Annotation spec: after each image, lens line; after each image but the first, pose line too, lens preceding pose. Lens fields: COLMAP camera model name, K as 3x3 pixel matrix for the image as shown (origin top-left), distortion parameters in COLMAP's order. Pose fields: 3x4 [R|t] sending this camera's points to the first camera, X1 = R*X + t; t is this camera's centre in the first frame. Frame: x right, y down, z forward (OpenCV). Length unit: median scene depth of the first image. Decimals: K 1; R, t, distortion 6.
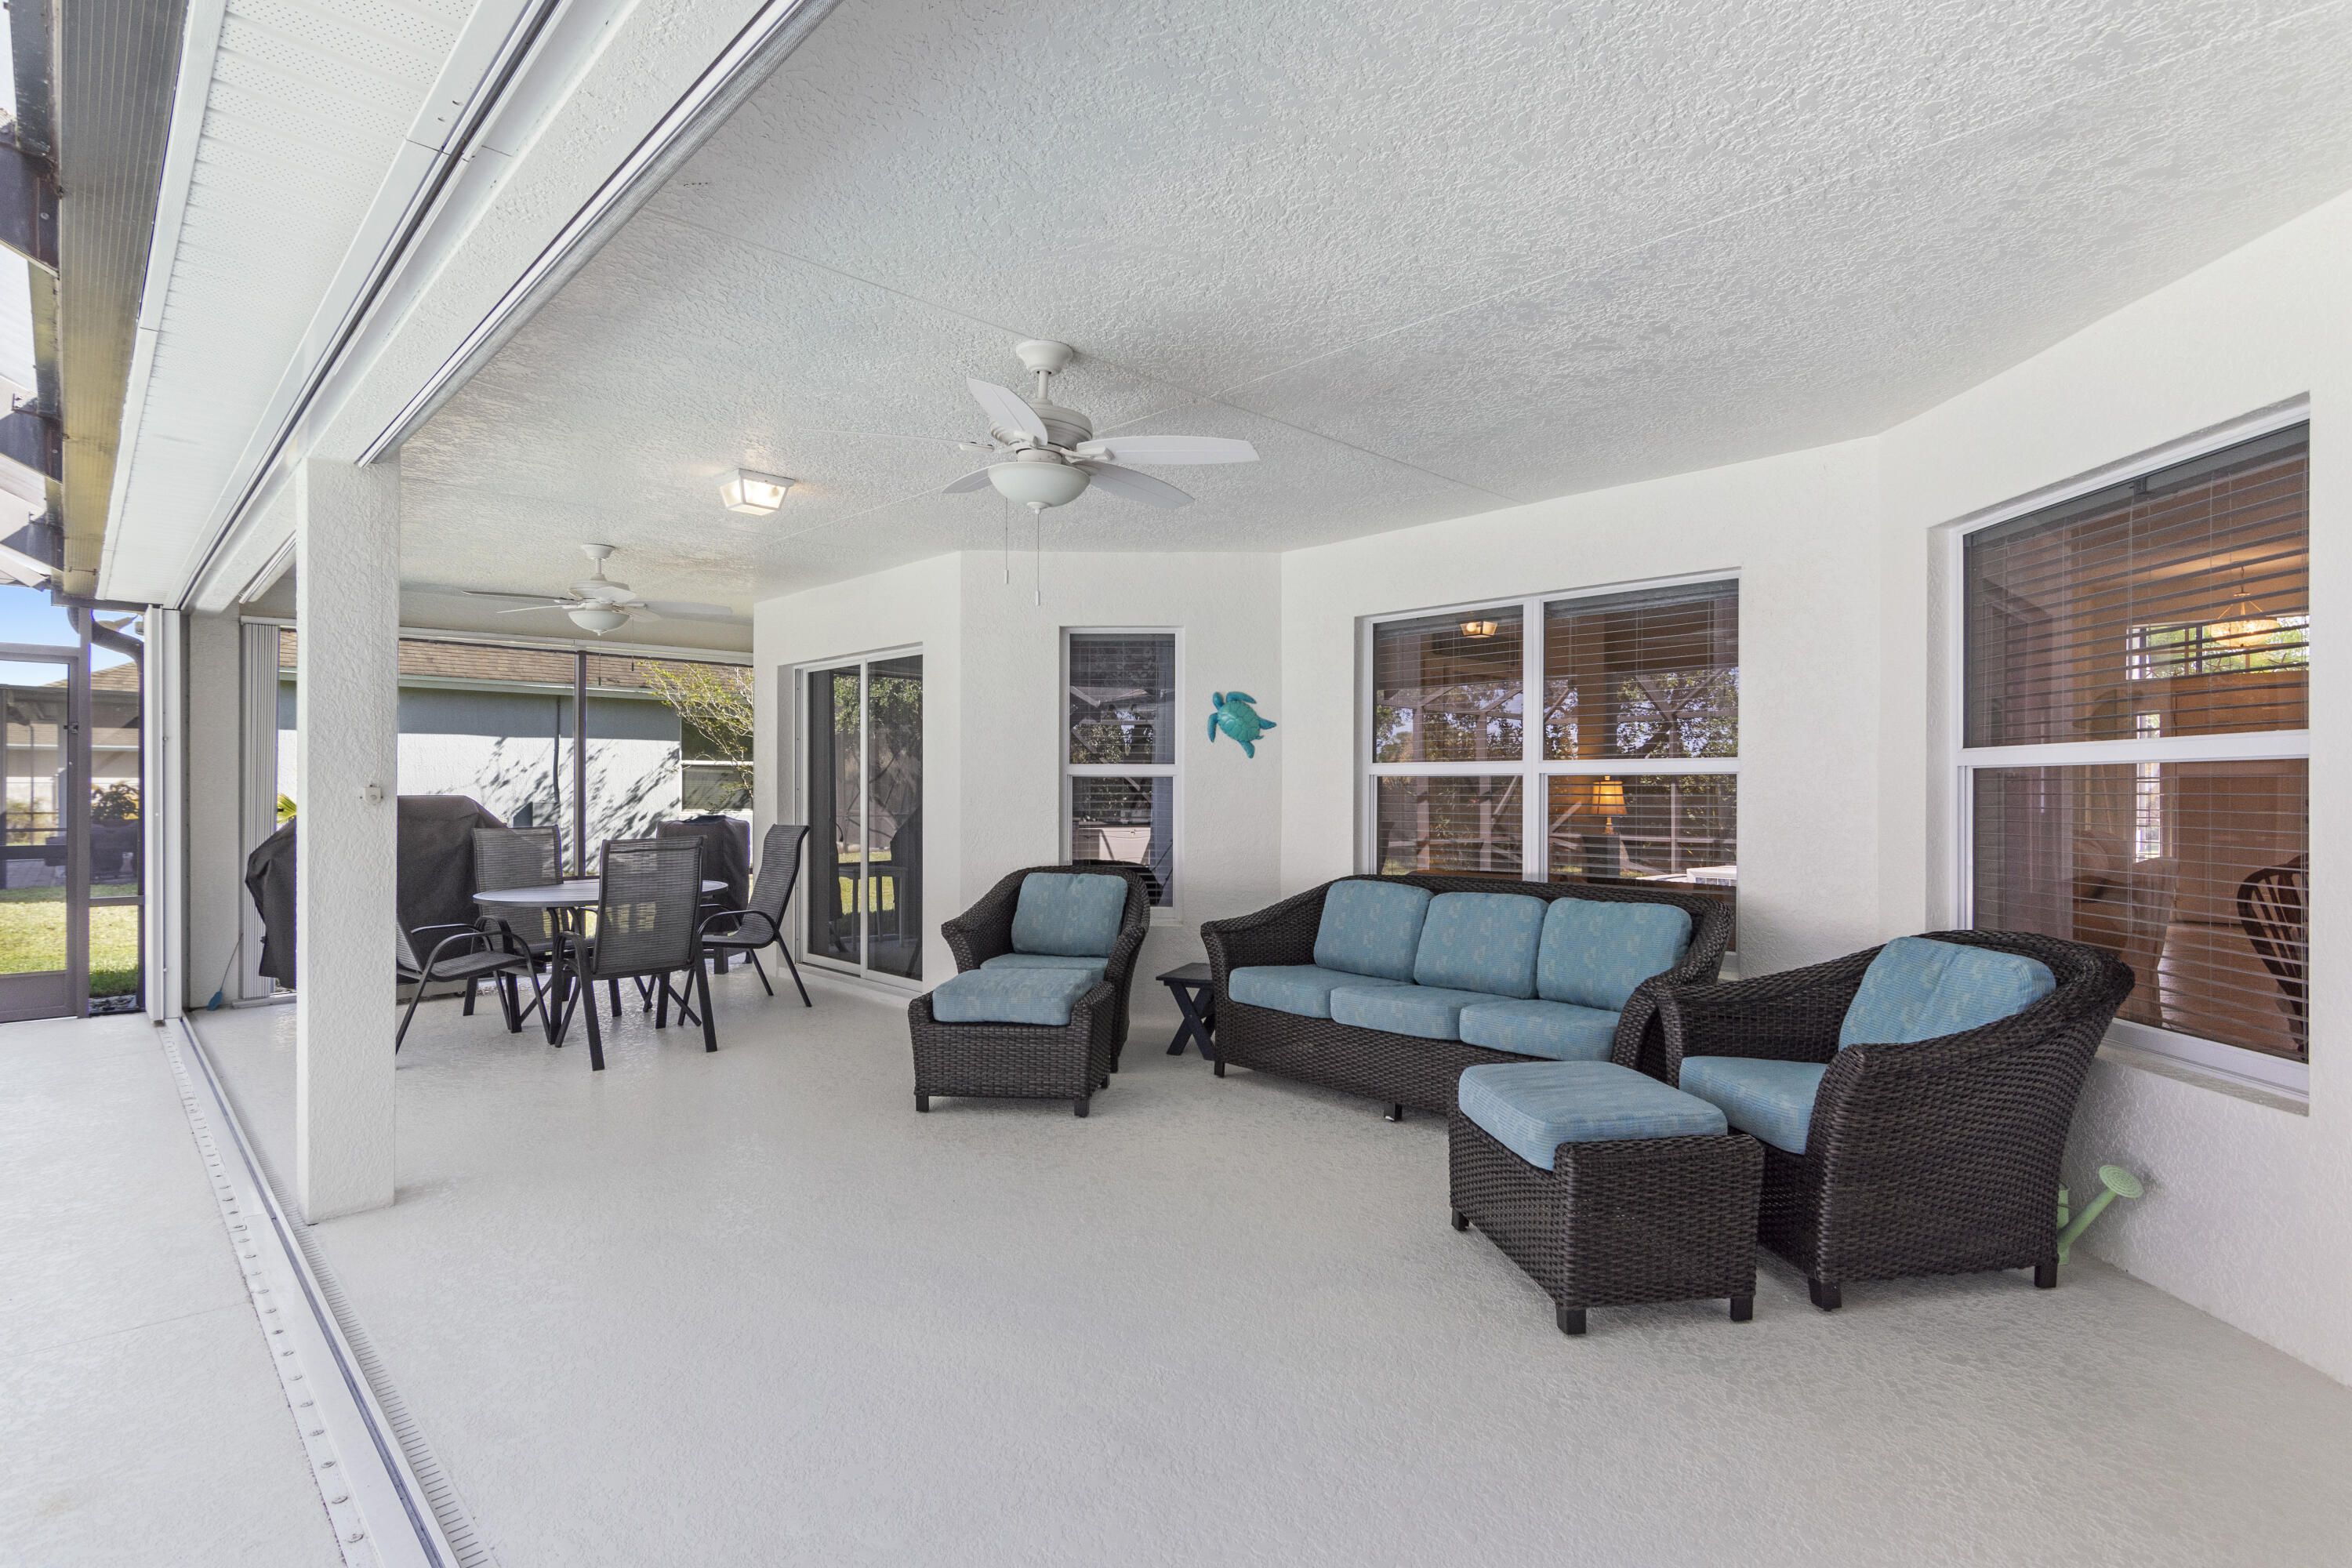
lens RADIAL K [[1146.7, 0, 1179.1], [0, 1146.7, 790.4], [0, 0, 1]] dist [0.000388, -0.000204]
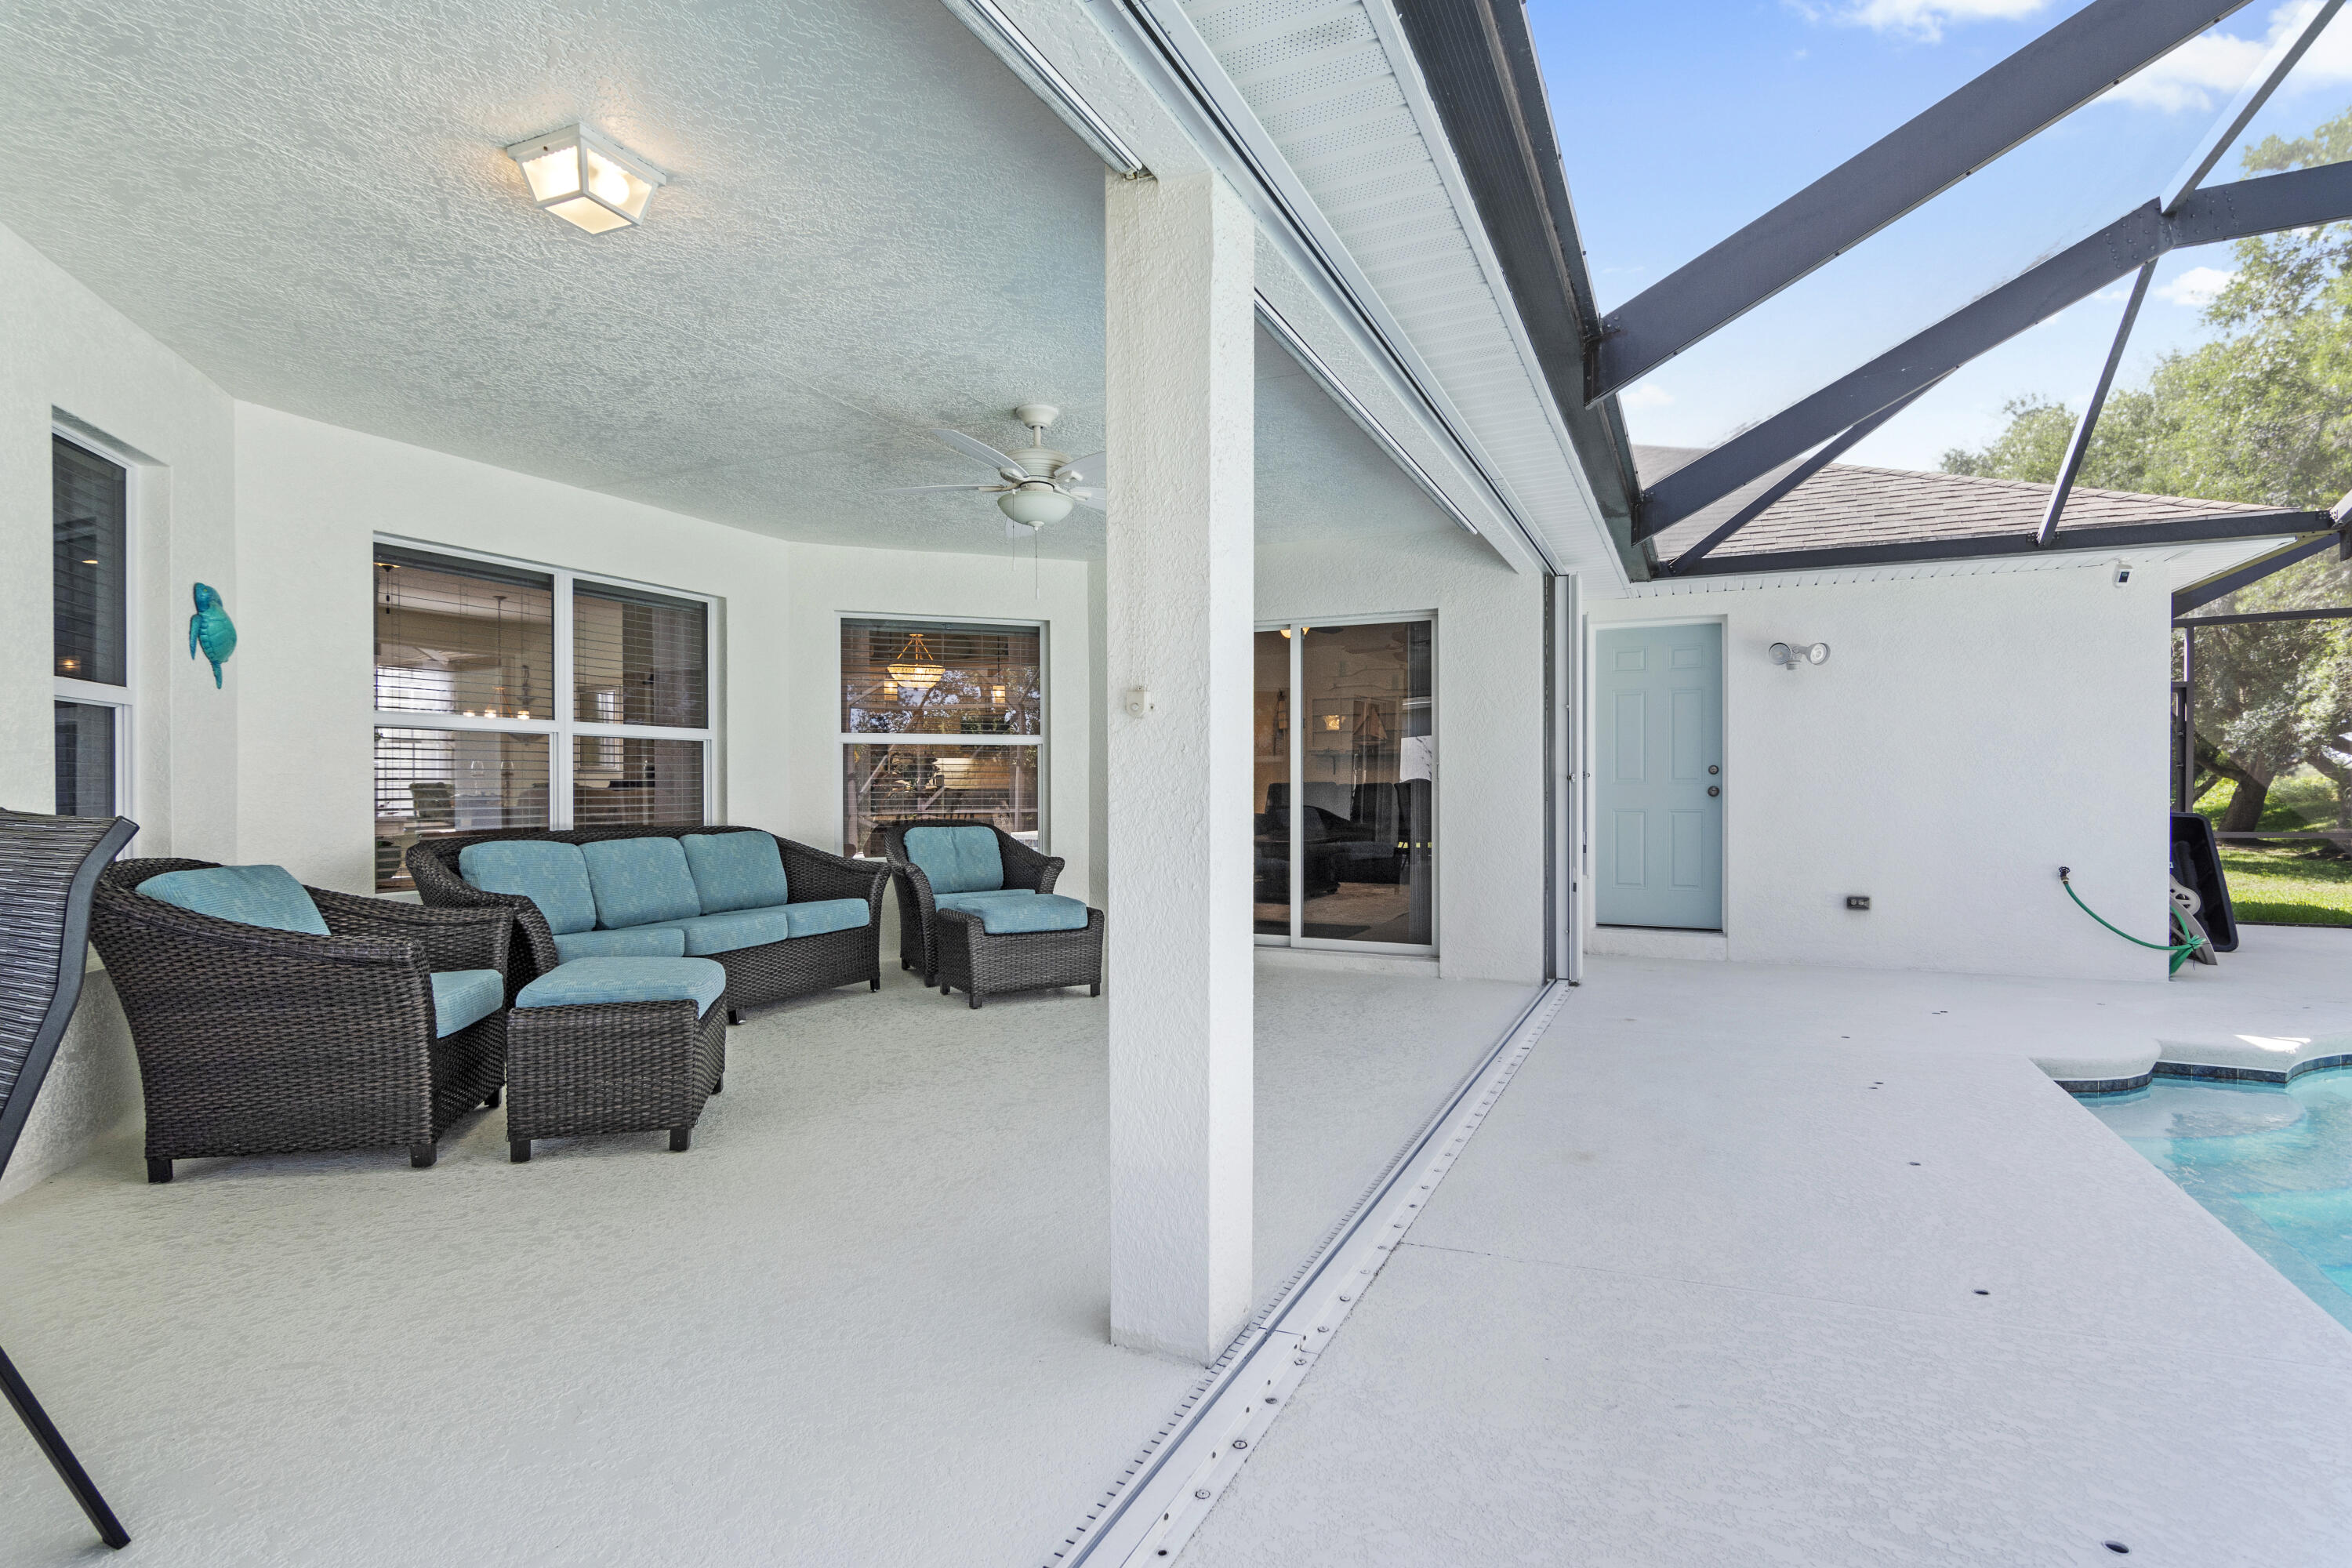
lens RADIAL K [[1146.7, 0, 1179.1], [0, 1146.7, 790.4], [0, 0, 1]] dist [0.000388, -0.000204]
pose [[-0.380824, -0.016692, 0.924497, -0.939612], [-0.013690, 0.999829, 0.012413, 0.019591], [-0.924546, -0.007929, -0.380988, 0.872073]]
